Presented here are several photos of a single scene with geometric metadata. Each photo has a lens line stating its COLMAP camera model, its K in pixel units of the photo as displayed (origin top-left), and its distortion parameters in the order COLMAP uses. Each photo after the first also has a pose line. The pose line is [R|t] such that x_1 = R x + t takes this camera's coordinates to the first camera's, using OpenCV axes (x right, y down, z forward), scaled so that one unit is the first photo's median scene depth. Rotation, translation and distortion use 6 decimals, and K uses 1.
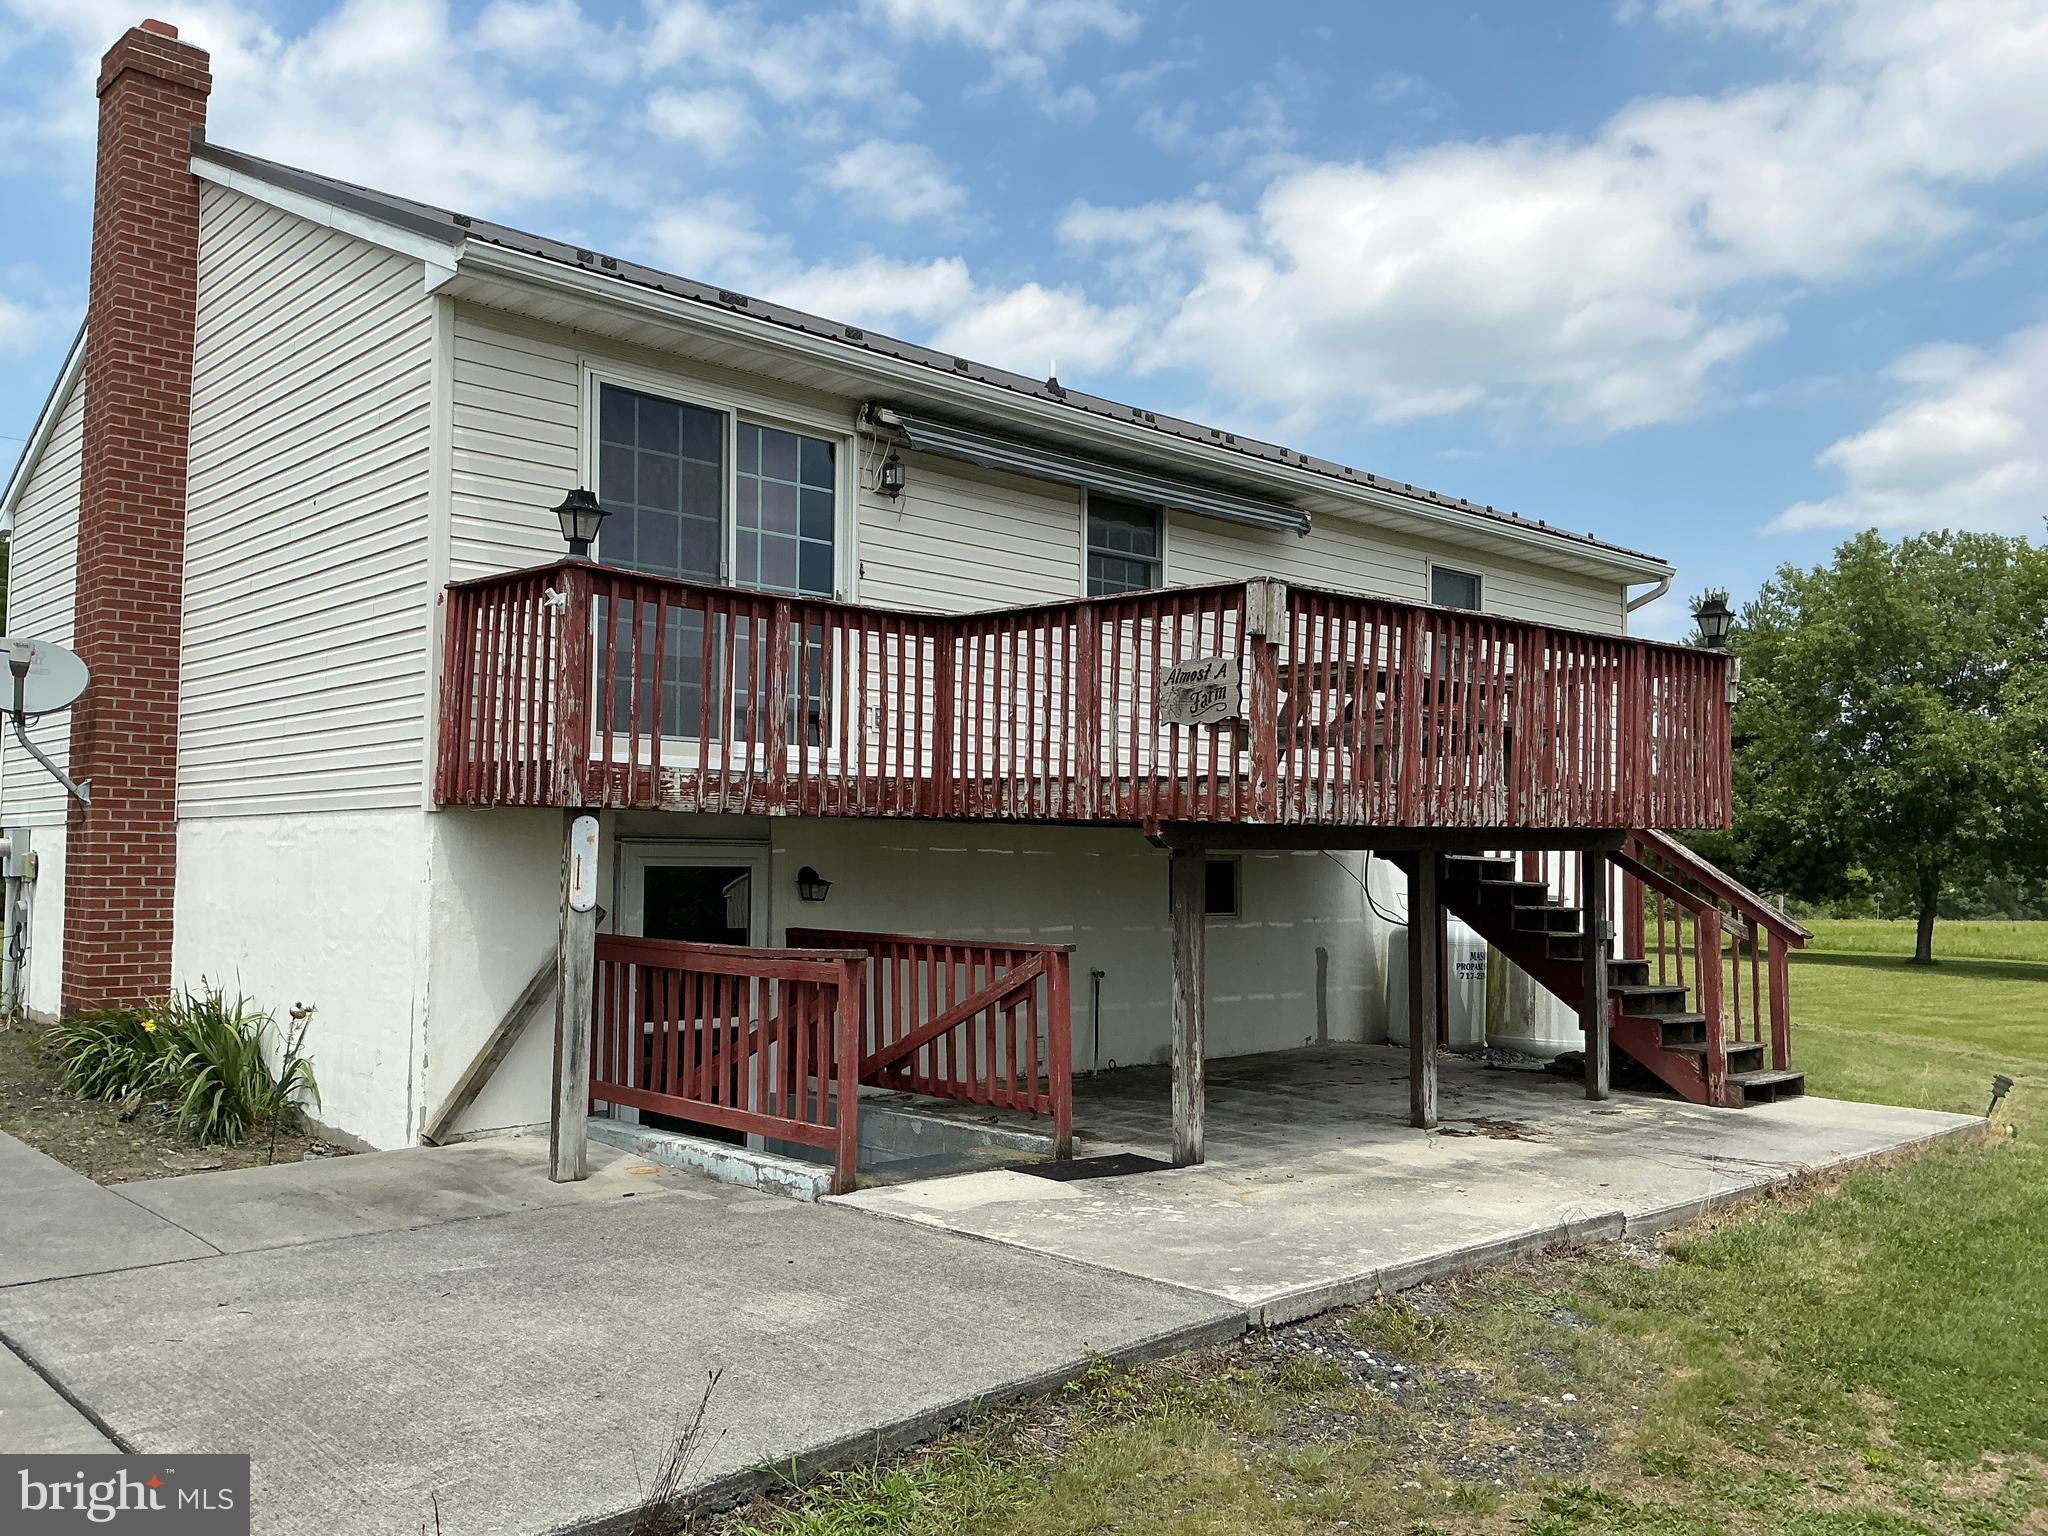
lens RADIAL K [[1680.3, 0, 1026.4], [0, 1680.3, 771.5], [0, 0, 1]] dist [0.094136, -0.200696]
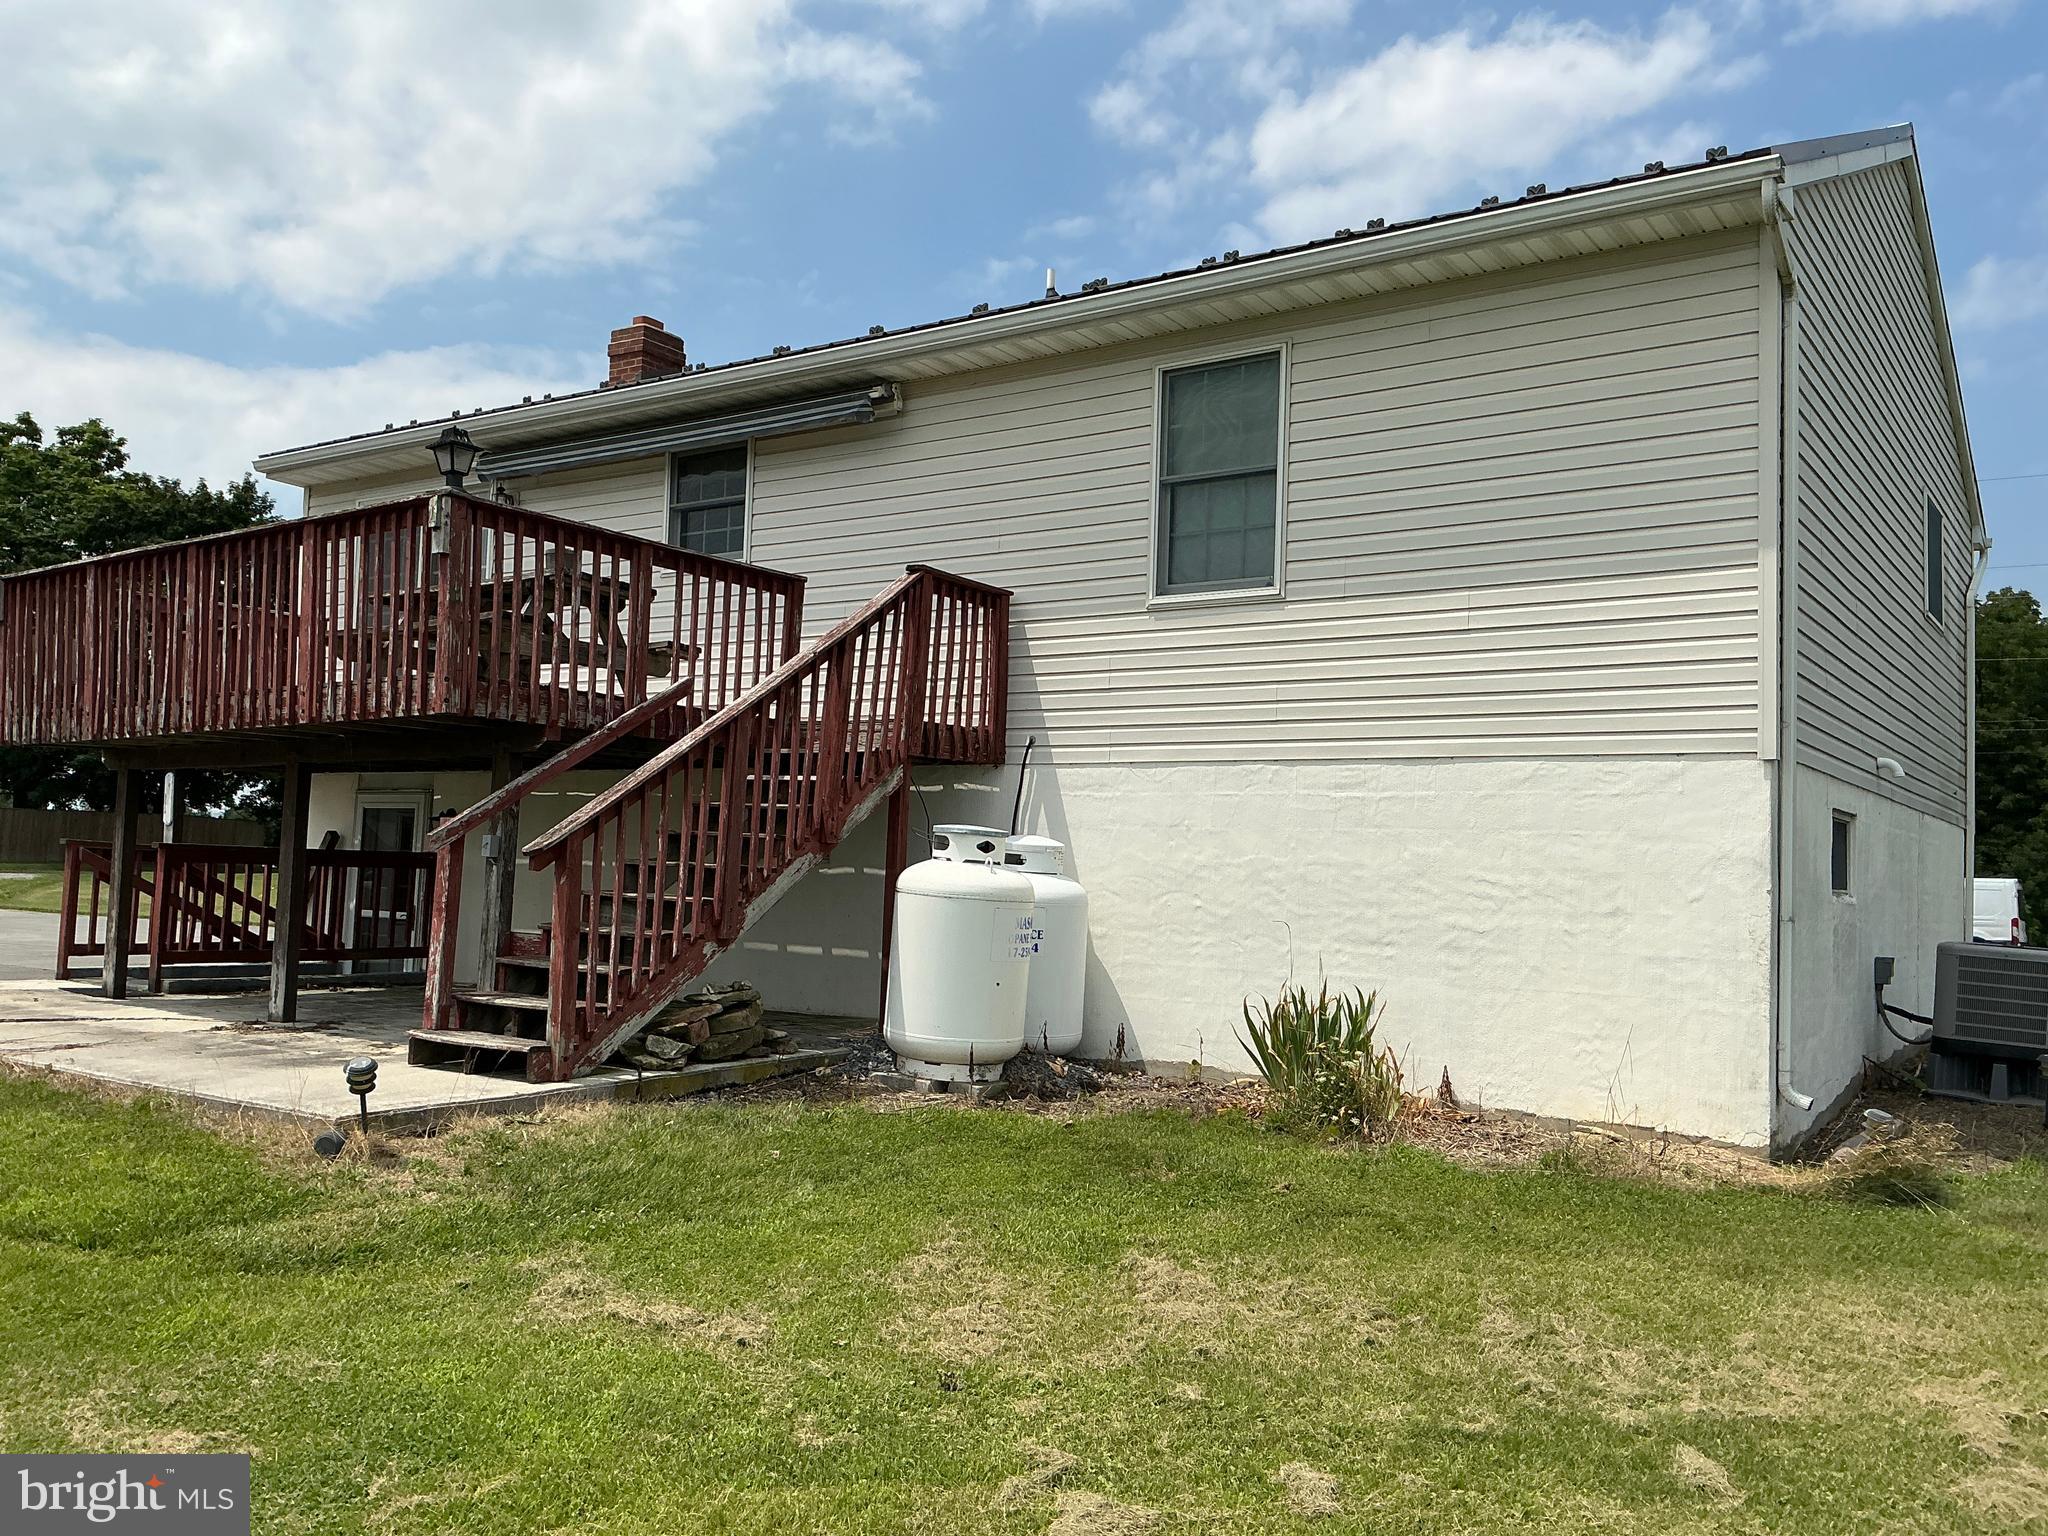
lens RADIAL K [[1680.3, 0, 1026.4], [0, 1680.3, 771.5], [0, 0, 1]] dist [0.094136, -0.200696]
pose [[0.211789, -0.030133, -0.976851, 1.071004], [0.051806, 0.998465, -0.019568, 0.062512], [0.975941, -0.046463, 0.213025, 0.940850]]
